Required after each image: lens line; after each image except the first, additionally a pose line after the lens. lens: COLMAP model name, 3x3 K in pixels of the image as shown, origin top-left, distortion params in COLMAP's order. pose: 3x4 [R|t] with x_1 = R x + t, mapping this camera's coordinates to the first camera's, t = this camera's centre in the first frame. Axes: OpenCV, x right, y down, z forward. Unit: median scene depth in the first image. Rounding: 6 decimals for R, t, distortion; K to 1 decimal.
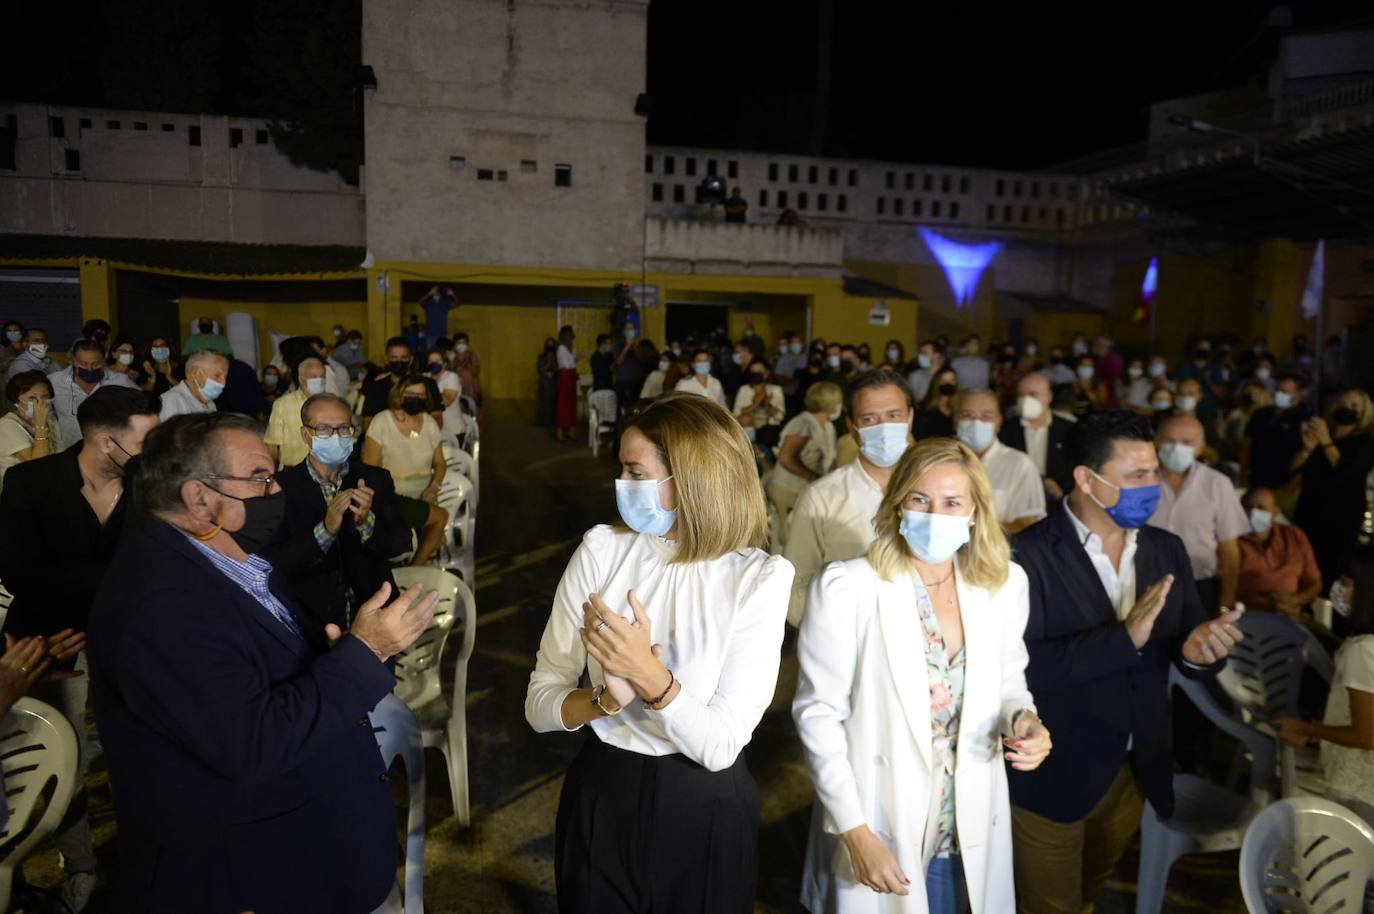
lens RADIAL K [[961.2, 0, 687.0], [0, 961.2, 457.0], [0, 0, 1]] dist [-0.001259, -0.002747]
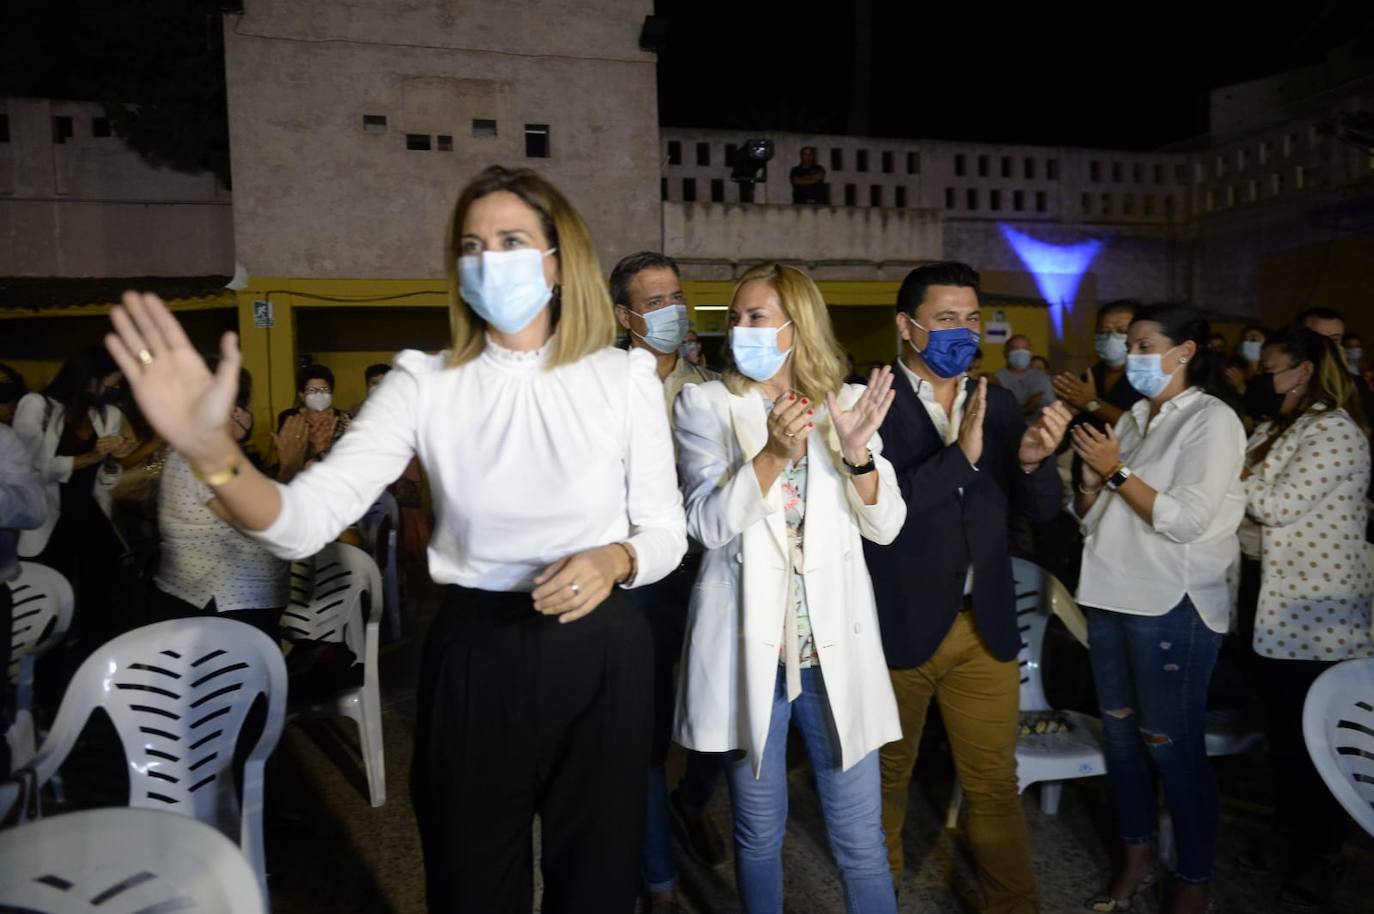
lens RADIAL K [[974.3, 0, 687.1], [0, 974.3, 439.0], [0, 0, 1]] dist [-0.006368, -0.002931]
pose [[0.997853, -0.055150, 0.035312, -0.056332], [0.057913, 0.994891, -0.082695, -0.024494], [-0.030571, 0.084563, 0.995949, 0.318999]]
